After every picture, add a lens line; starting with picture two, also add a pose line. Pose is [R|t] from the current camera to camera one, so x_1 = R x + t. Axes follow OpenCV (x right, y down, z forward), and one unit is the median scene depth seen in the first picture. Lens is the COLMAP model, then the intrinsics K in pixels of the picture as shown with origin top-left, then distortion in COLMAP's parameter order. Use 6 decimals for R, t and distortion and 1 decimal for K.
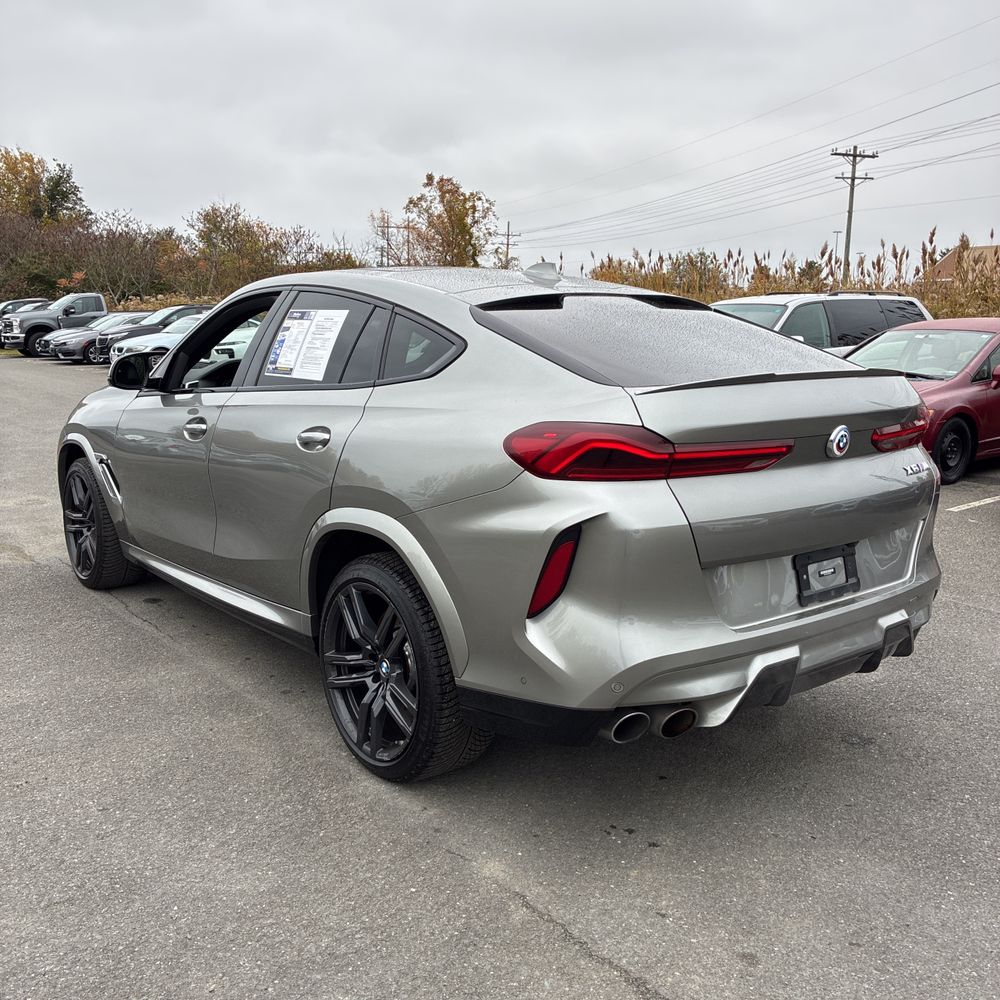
lens RADIAL K [[1001.8, 0, 496.1], [0, 1001.8, 505.3], [0, 0, 1]] dist [0.023082, -0.014990]
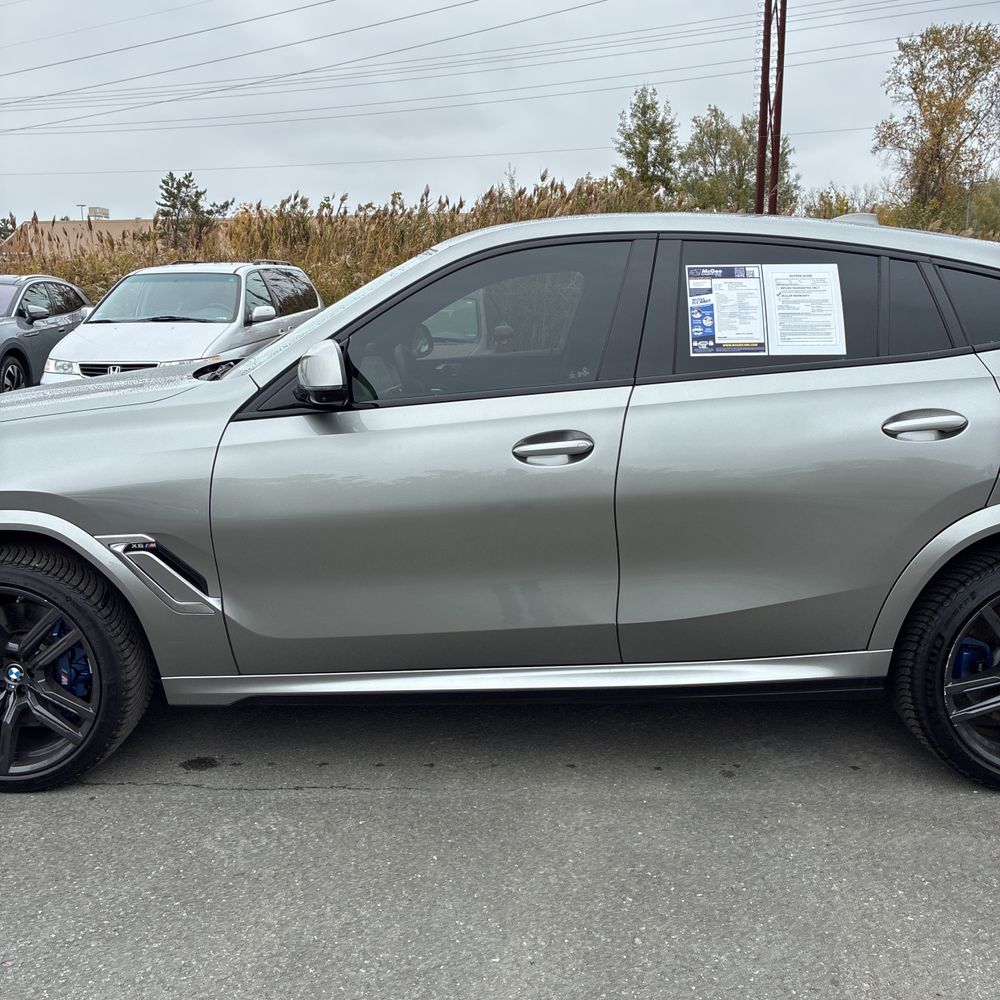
lens RADIAL K [[998.5, 0, 480.8], [0, 998.5, 504.9], [0, 0, 1]] dist [0.011279, 0.005882]
pose [[0.653568, -0.173101, 0.736807, -0.883530], [0.155235, 0.983457, 0.093350, -0.117384], [-0.740778, 0.053368, 0.669627, 0.648817]]
